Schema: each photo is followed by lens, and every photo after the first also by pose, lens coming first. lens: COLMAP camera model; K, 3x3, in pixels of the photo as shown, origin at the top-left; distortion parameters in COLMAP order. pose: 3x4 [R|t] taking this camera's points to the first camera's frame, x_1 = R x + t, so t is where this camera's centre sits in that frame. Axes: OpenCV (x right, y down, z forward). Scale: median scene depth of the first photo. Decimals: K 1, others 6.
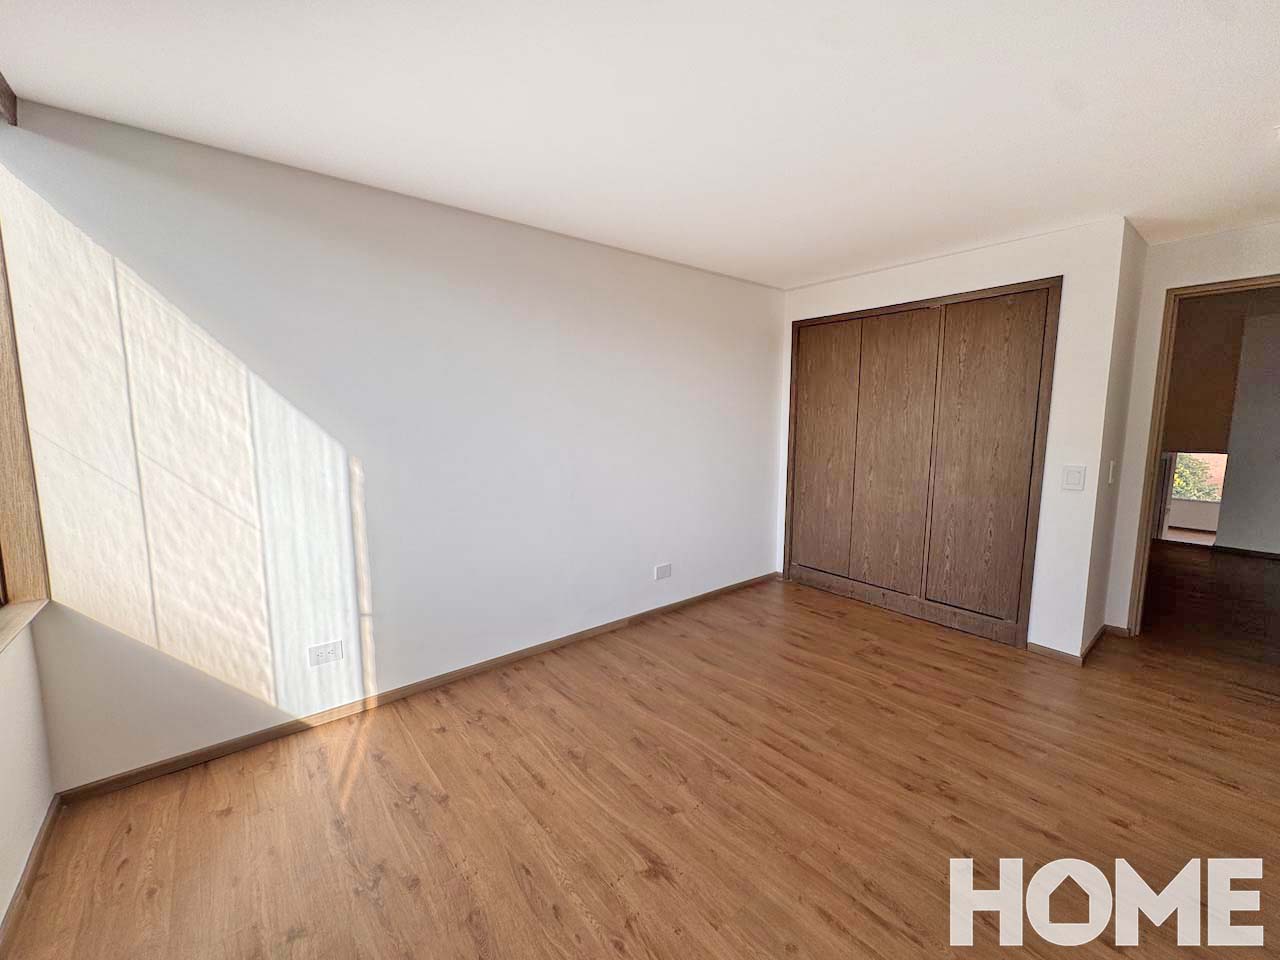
lens RADIAL K [[506.9, 0, 641.7], [0, 506.9, 475.3], [0, 0, 1]] dist [-0.005998, -0.000581]
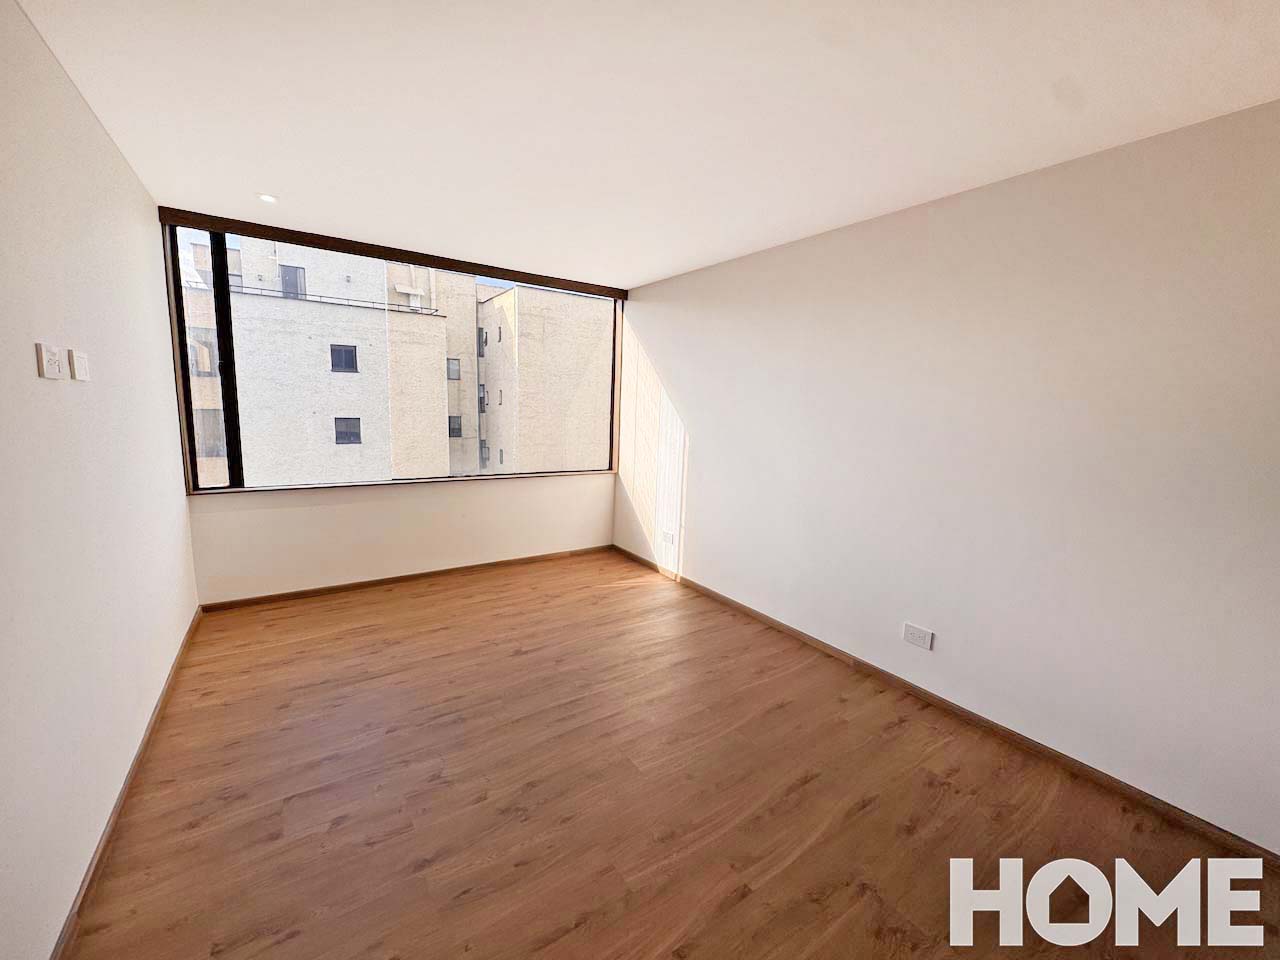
lens RADIAL K [[506.9, 0, 639.7], [0, 506.9, 479.0], [0, 0, 1]] dist [-0.005998, -0.000581]
pose [[-0.079565, 0.143102, -0.986505, 1.162981], [-0.147852, 0.977002, 0.153648, -0.121243], [0.985804, 0.158081, -0.056577, 0.973439]]
